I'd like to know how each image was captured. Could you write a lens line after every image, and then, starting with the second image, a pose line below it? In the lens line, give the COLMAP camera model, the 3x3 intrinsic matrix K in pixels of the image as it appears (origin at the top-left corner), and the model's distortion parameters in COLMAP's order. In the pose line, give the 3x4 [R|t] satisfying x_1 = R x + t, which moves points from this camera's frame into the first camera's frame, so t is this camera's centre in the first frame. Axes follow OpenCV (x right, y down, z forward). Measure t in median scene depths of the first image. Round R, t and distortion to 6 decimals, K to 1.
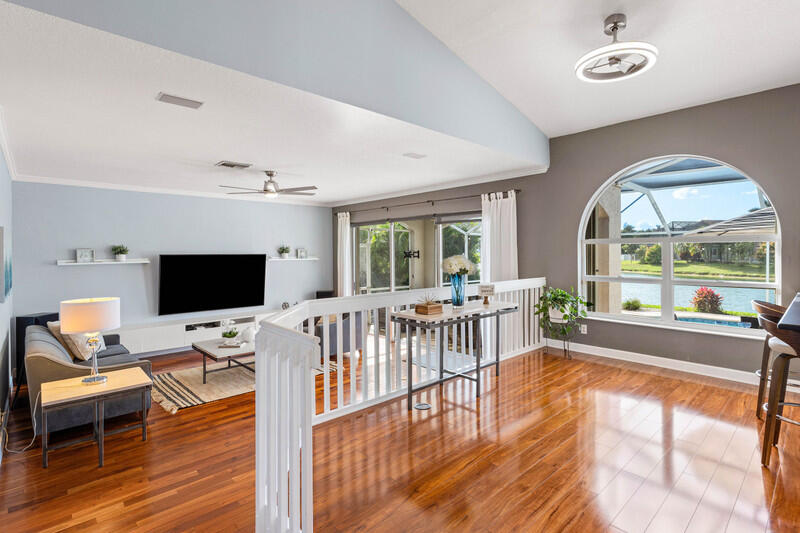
lens RADIAL K [[392.2, 0, 399.9], [0, 392.2, 262.1], [0, 0, 1]] dist [-0.001480, -0.000014]
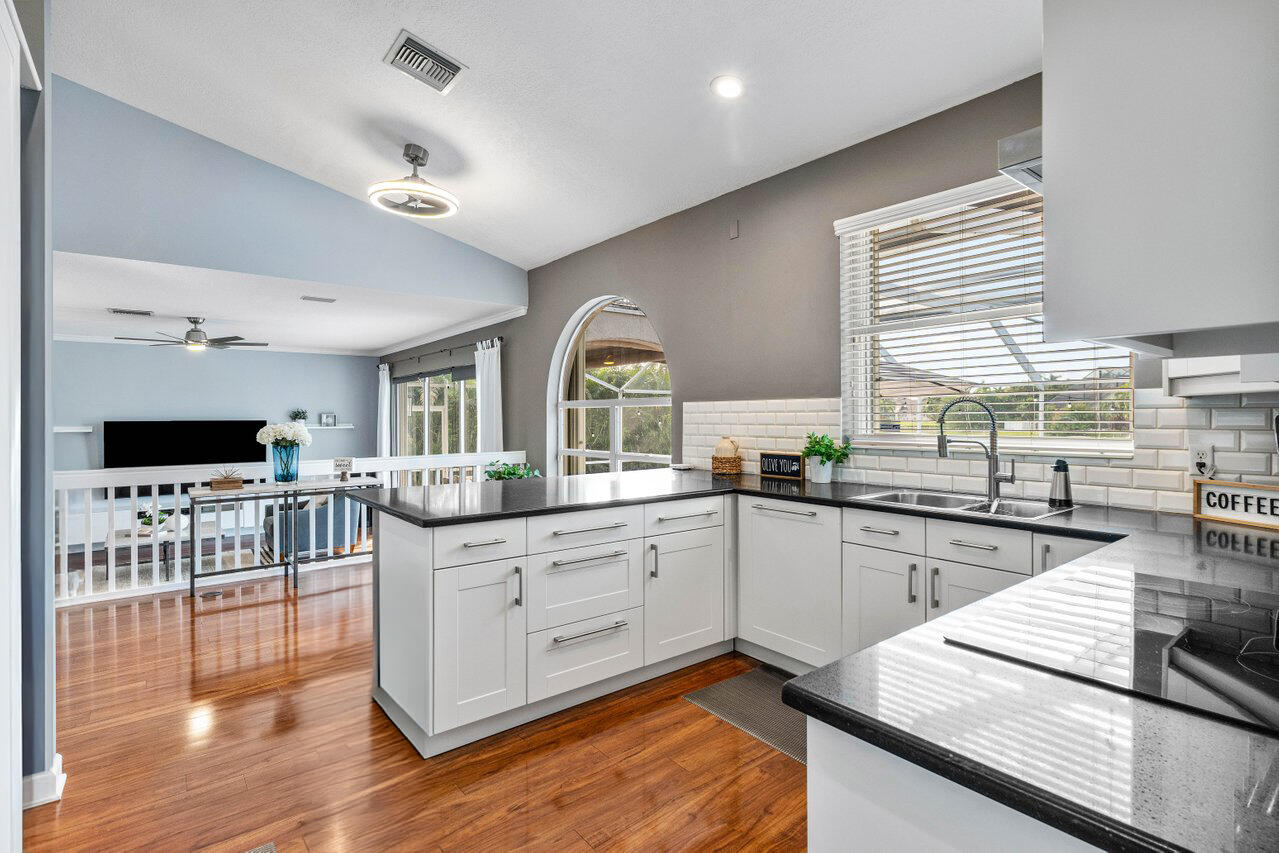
lens RADIAL K [[627.1, 0, 641.1], [0, 627.1, 423.2], [0, 0, 1]] dist [-0.001480, -0.000014]
pose [[0.996548, 0.001084, -0.083006, 0.675254], [-0.002446, 0.999864, -0.016312, 0.003253], [0.082977, 0.016458, 0.996416, -0.195742]]
